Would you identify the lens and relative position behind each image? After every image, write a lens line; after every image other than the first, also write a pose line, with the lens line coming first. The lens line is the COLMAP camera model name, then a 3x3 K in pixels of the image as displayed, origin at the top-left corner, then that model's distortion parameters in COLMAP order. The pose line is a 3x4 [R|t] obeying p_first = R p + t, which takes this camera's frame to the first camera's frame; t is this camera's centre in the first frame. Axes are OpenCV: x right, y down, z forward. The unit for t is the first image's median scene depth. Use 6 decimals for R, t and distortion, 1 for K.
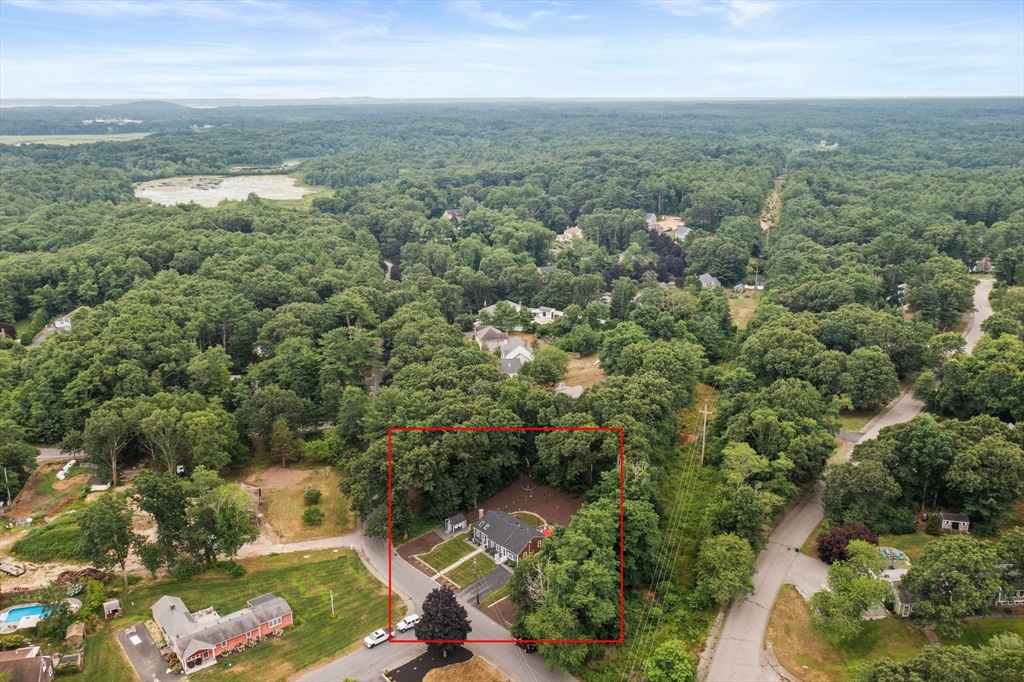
lens RADIAL K [[806.5, 0, 516.2], [0, 806.5, 347.3], [0, 0, 1]] dist [-0.006434, 0.003113]
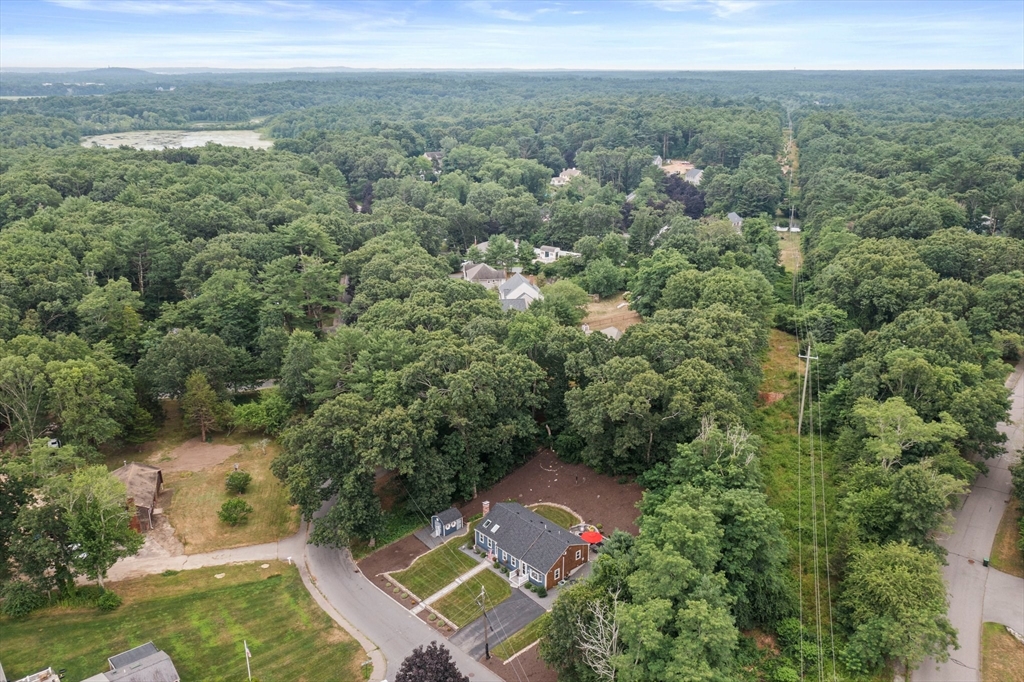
lens RADIAL K [[820.0, 0, 517.1], [0, 820.0, 337.3], [0, 0, 1]] dist [-0.019267, 0.021982]
pose [[0.999658, -0.003145, 0.025973, -0.028888], [0.002612, 0.999787, 0.020493, 0.043416], [-0.026032, -0.020418, 0.999453, 0.273231]]
